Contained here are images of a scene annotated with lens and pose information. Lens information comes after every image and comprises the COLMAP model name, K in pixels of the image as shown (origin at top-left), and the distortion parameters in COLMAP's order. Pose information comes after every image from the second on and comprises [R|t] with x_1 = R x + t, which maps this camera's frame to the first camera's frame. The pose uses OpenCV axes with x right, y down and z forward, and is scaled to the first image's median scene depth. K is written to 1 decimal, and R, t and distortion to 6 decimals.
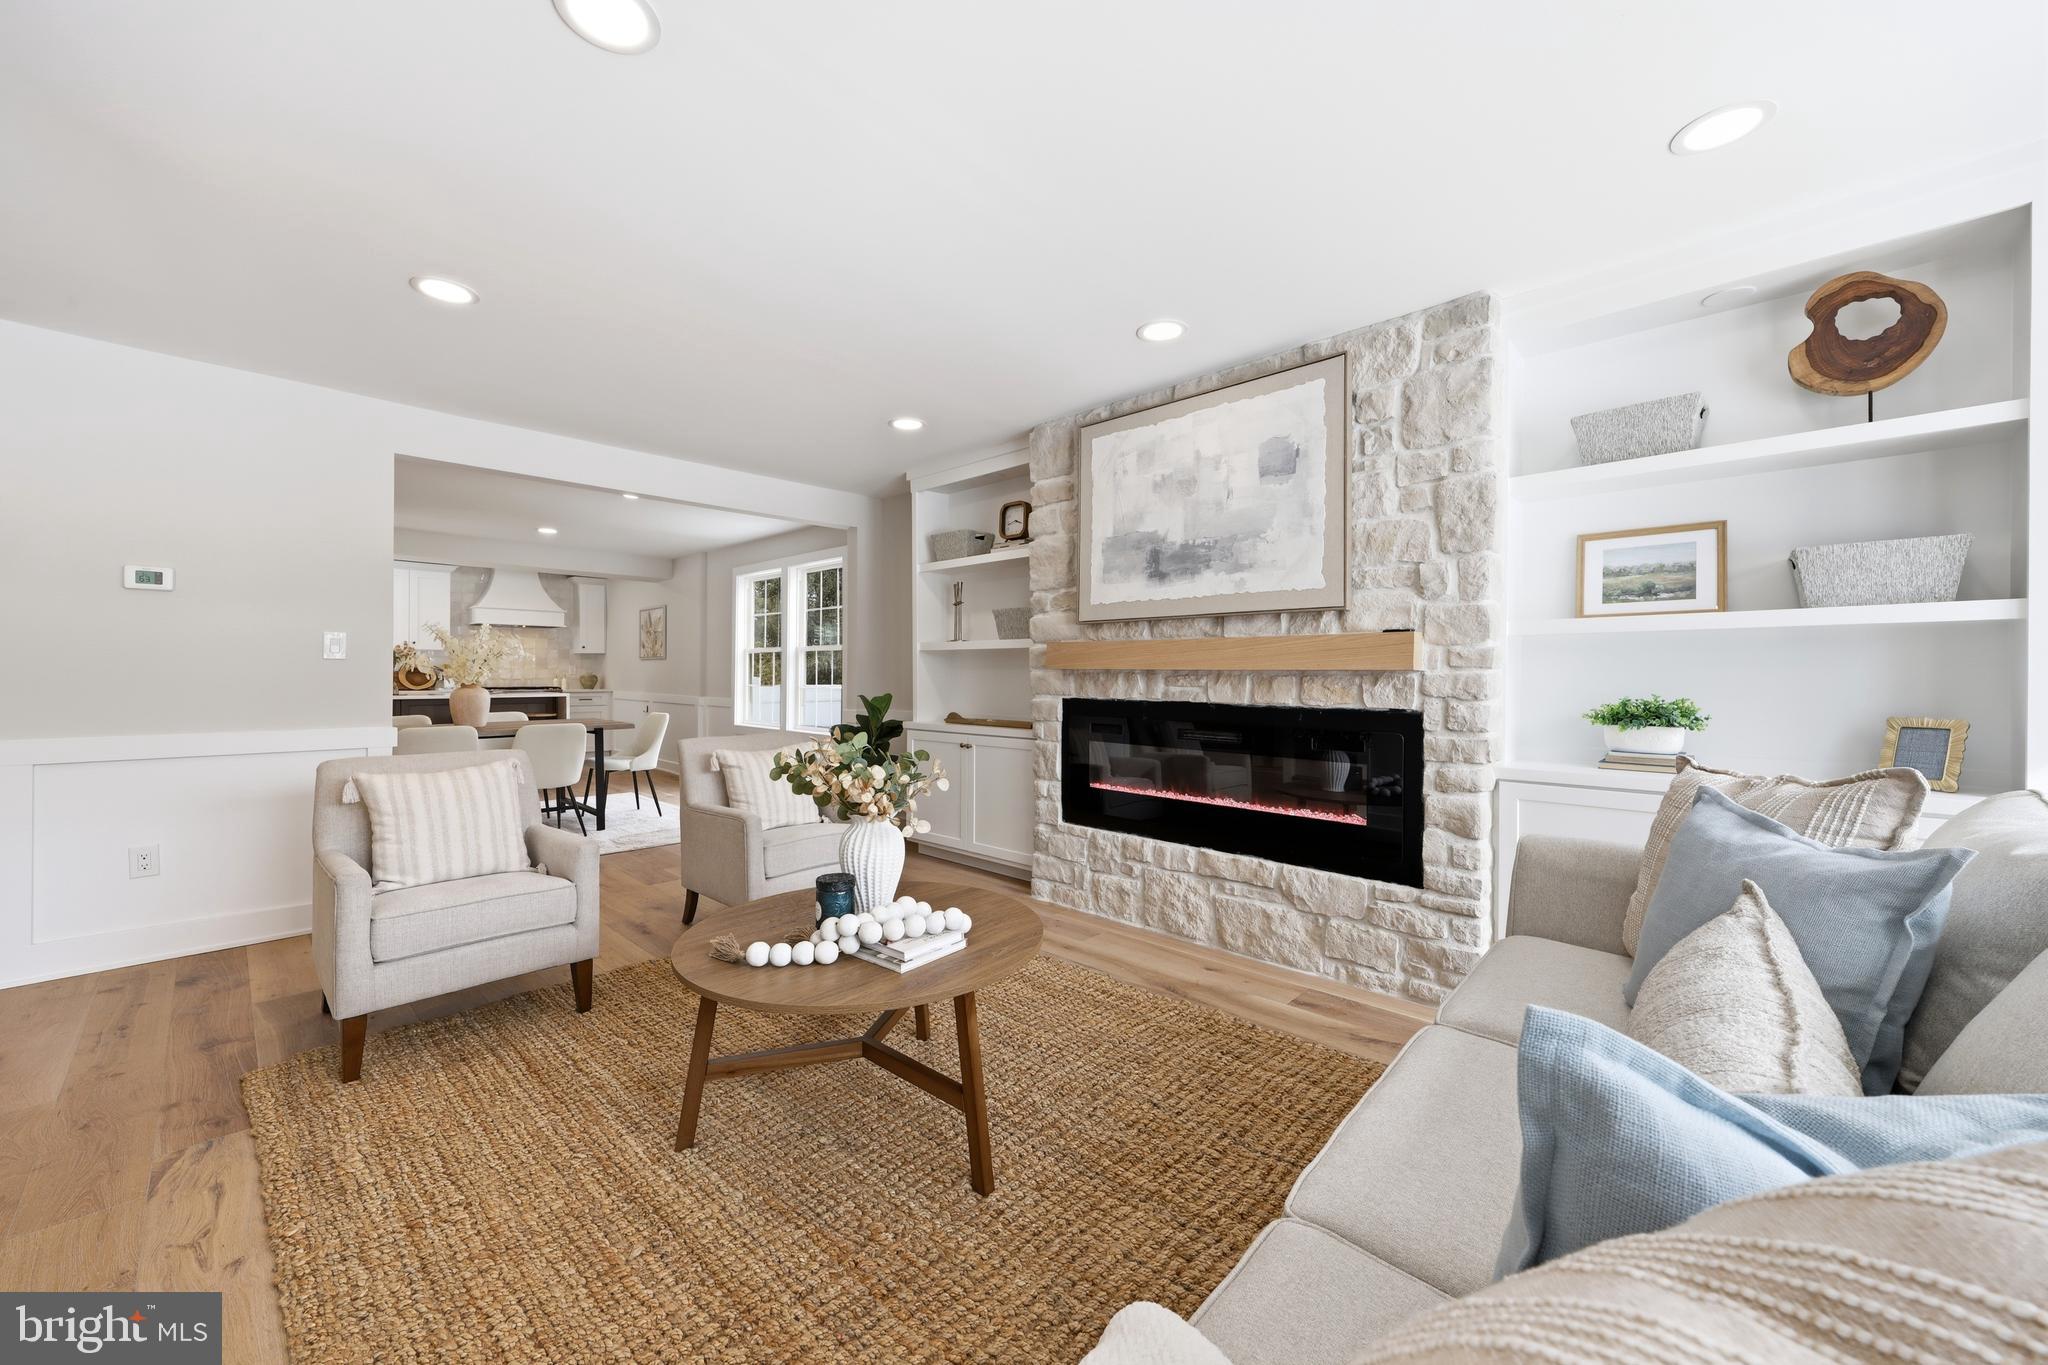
lens RADIAL K [[762.1, 0, 1016.2], [0, 762.1, 668.5], [0, 0, 1]] dist [-0.001870, -0.000177]
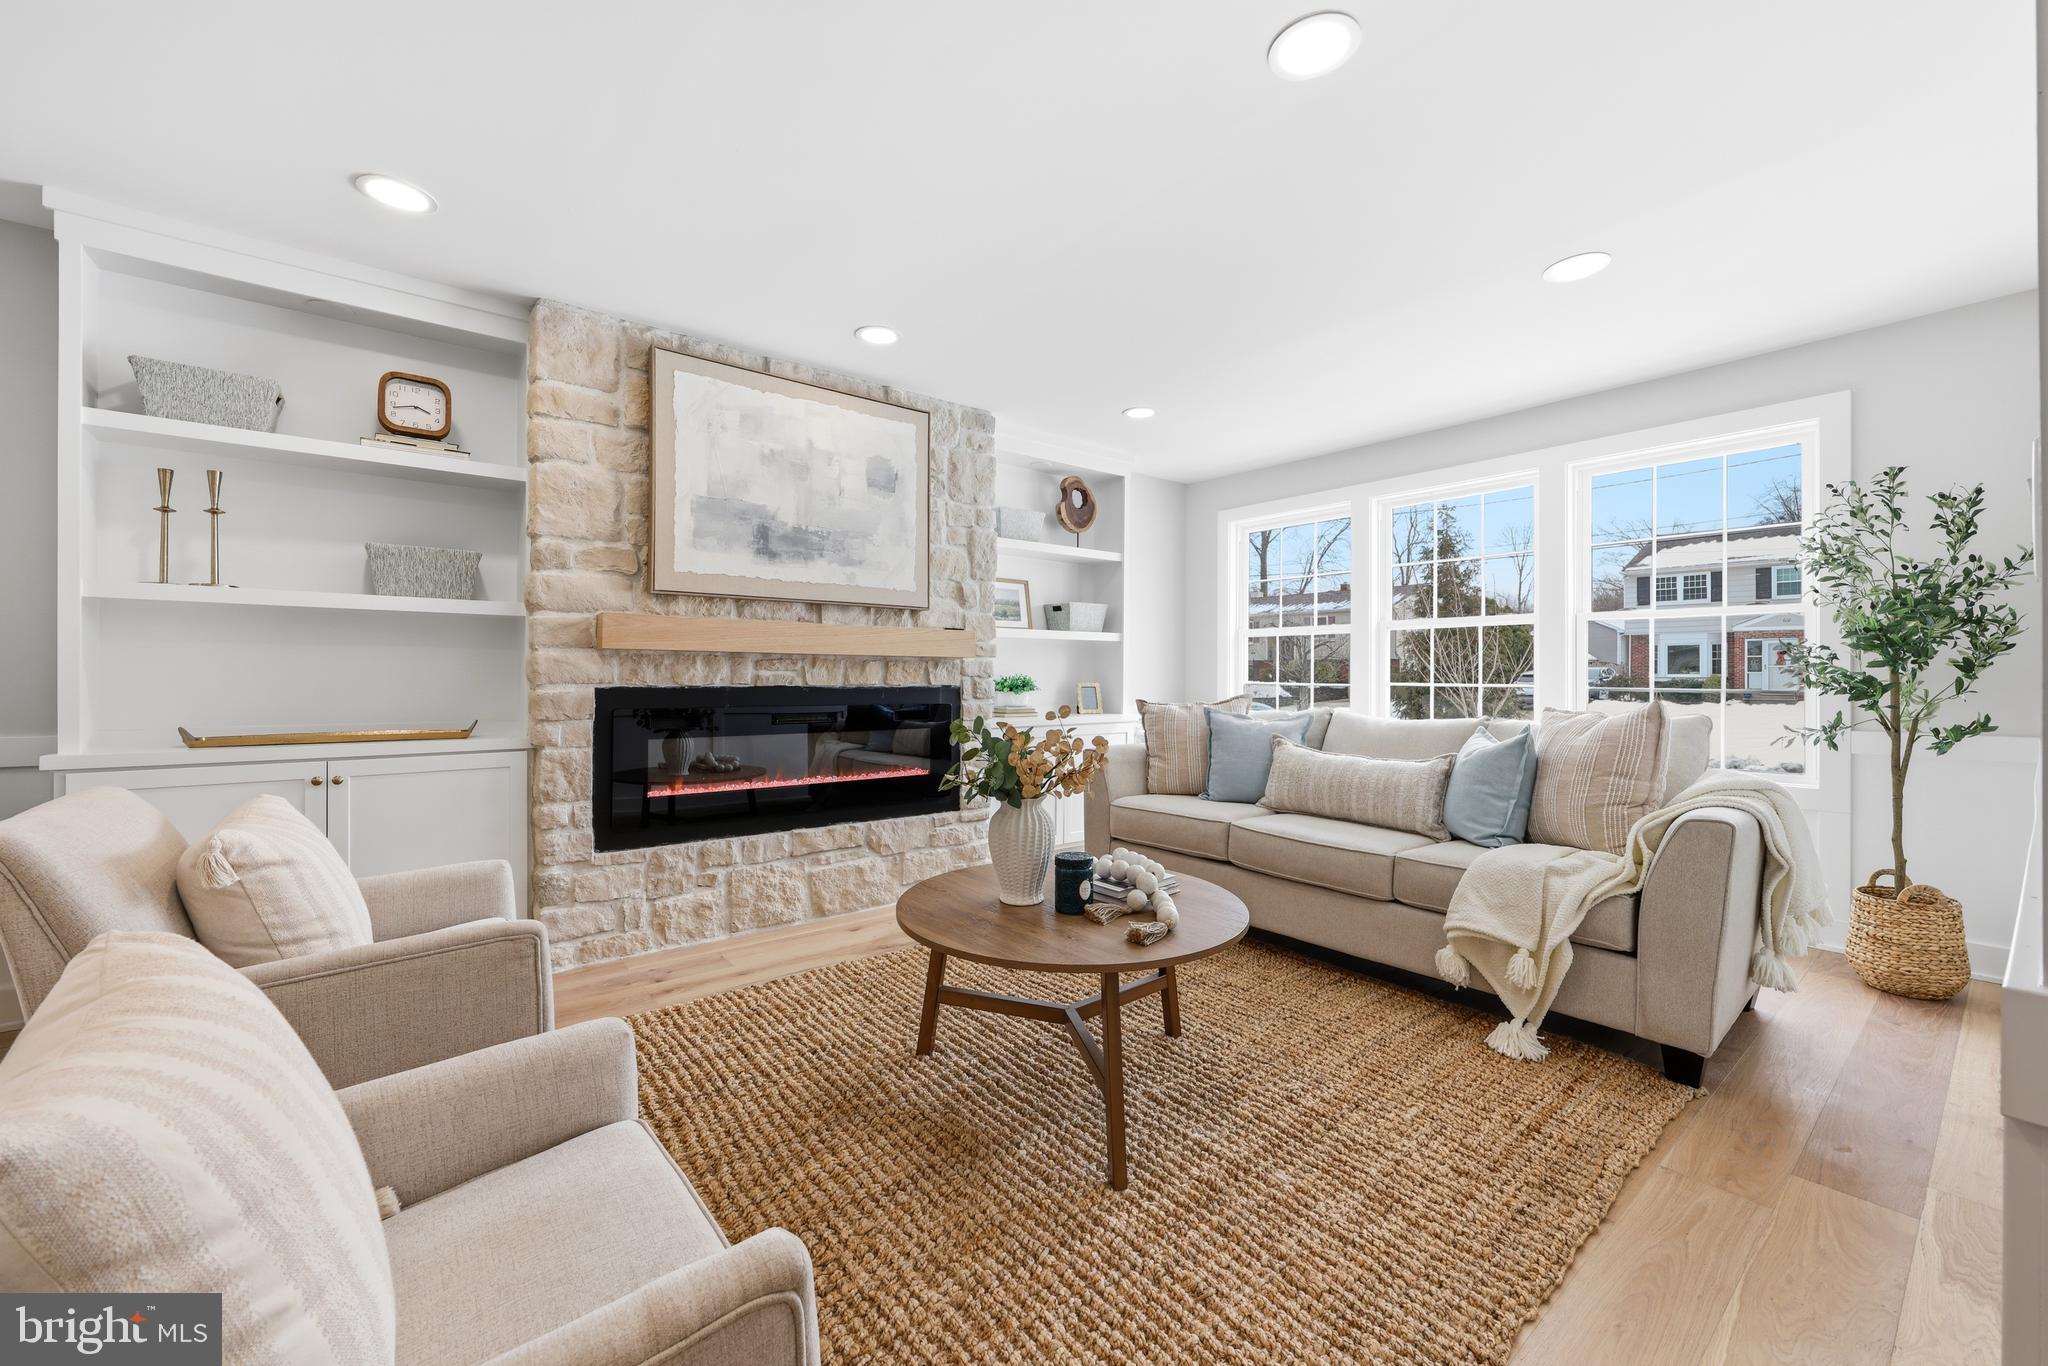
lens RADIAL K [[762.1, 0, 1016.2], [0, 762.1, 669.0], [0, 0, 1]] dist [-0.001870, -0.000177]
pose [[0.154059, 0.002005, 0.988060, -0.718581], [-0.012032, 0.999928, -0.000153, 0.018518], [-0.987988, -0.011865, 0.154072, 0.559918]]
